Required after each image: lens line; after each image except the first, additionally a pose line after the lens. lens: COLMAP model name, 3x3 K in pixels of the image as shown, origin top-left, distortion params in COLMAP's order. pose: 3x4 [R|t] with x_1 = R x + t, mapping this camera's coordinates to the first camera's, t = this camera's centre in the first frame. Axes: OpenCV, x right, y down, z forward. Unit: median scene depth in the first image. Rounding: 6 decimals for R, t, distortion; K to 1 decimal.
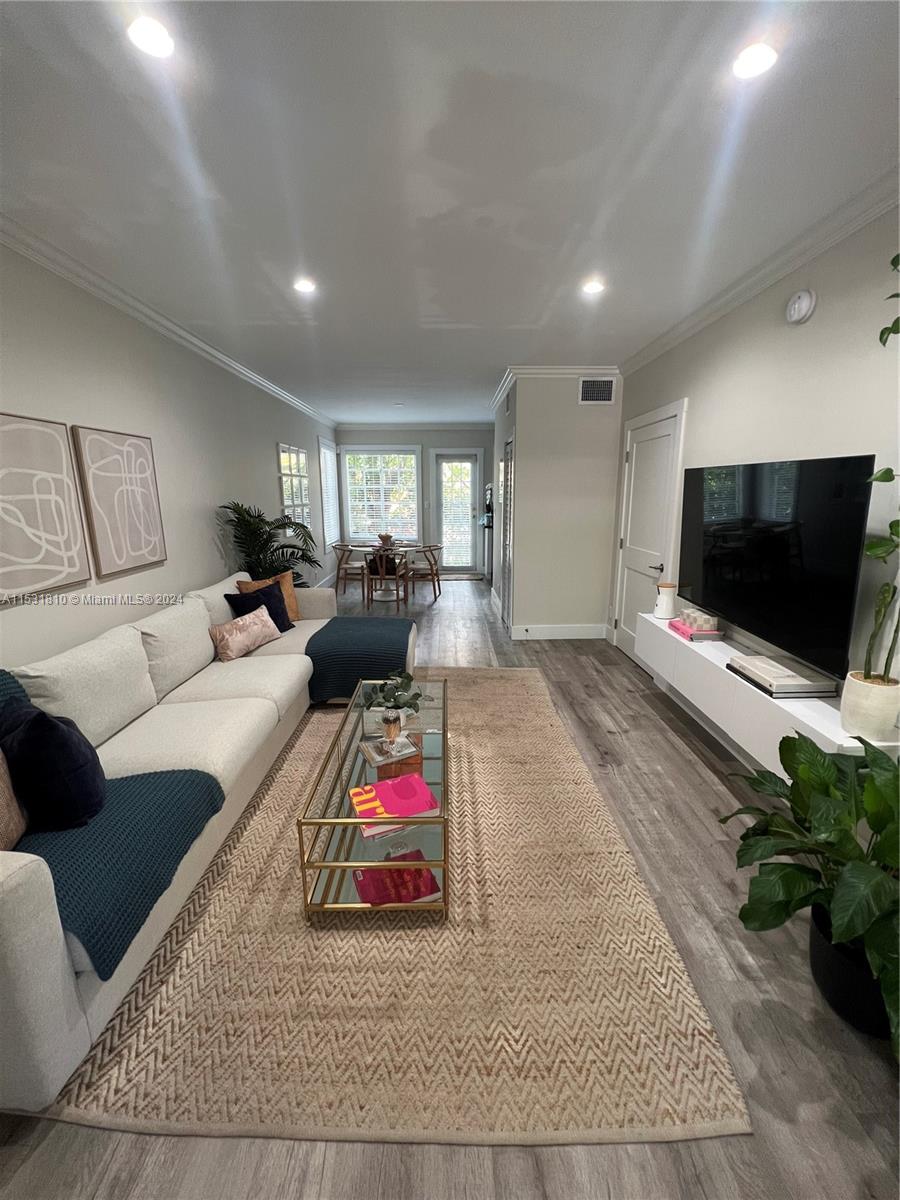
lens RADIAL K [[482.7, 0, 450.6], [0, 482.7, 593.4], [0, 0, 1]] dist [-0.000042, 0.000013]
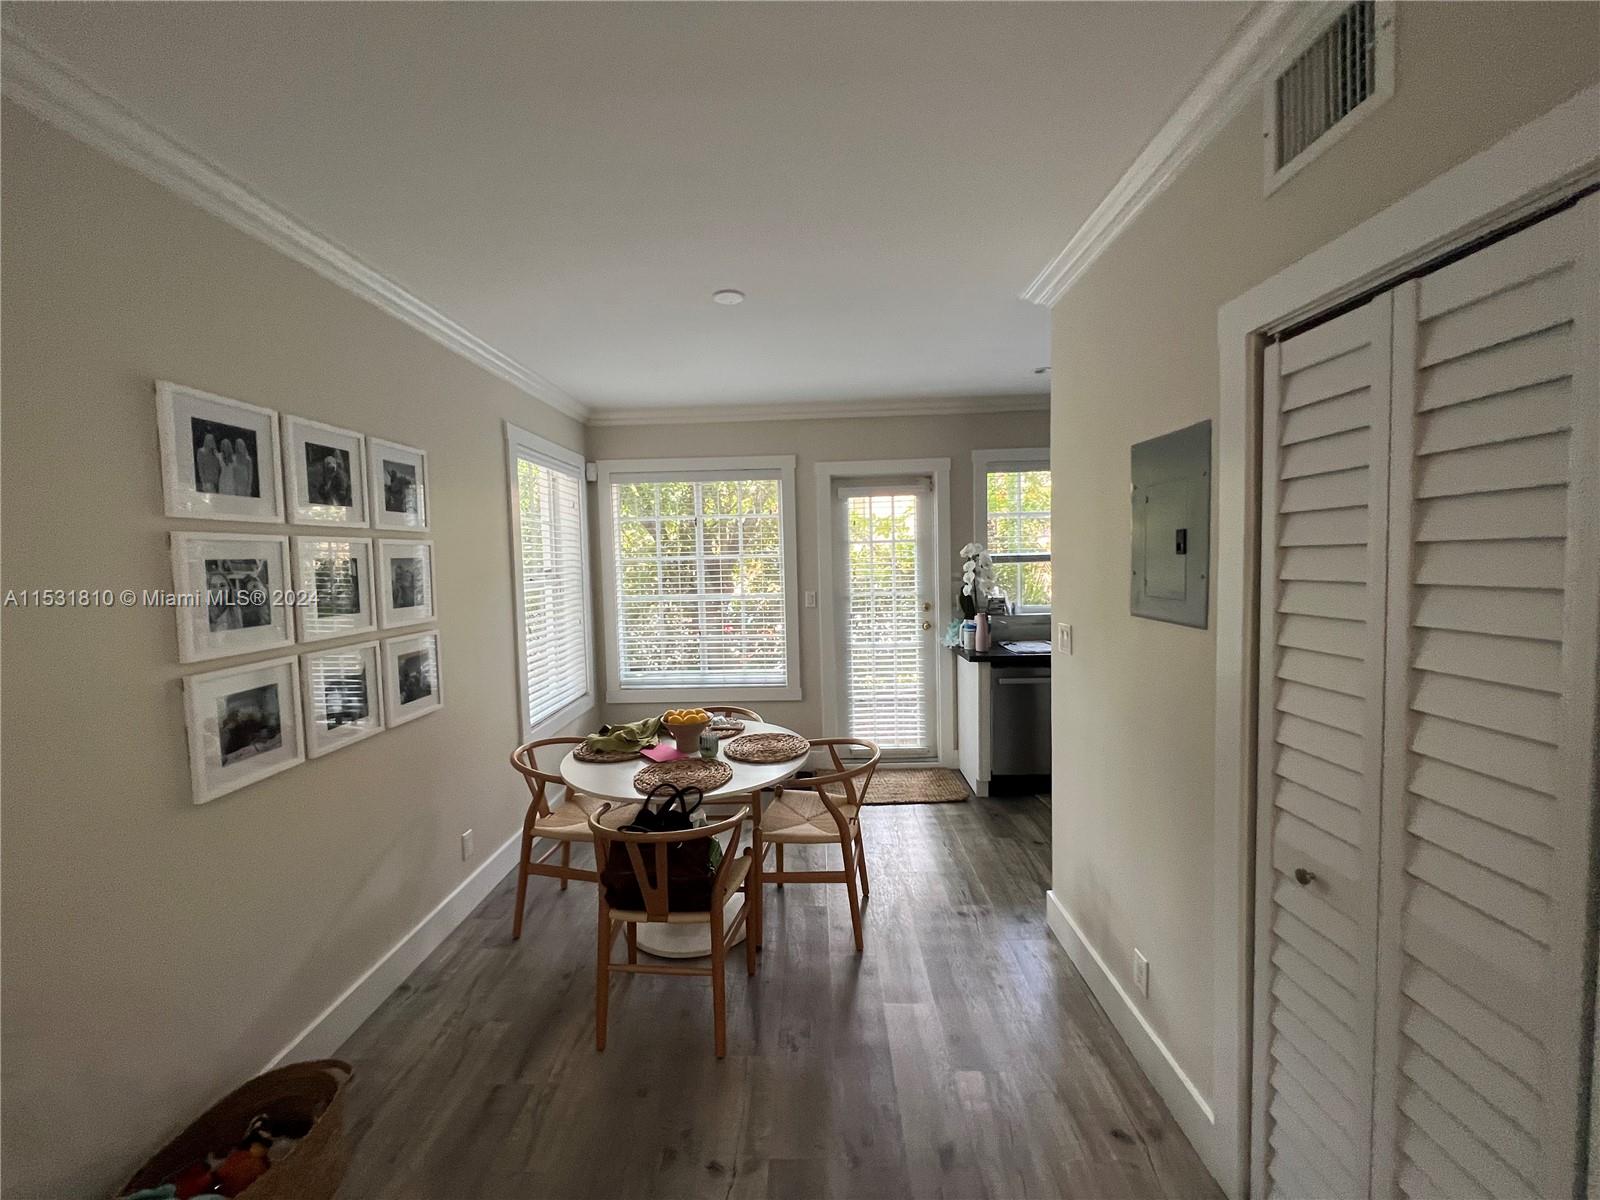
lens RADIAL K [[643.6, 0, 796.7], [0, 643.6, 594.1], [0, 0, 1]] dist [-0.000042, 0.000013]
pose [[0.998876, -0.022135, -0.041913, -0.038929], [0.015420, 0.987913, -0.154240, -0.107852], [0.044820, 0.153420, 0.987144, 0.479736]]
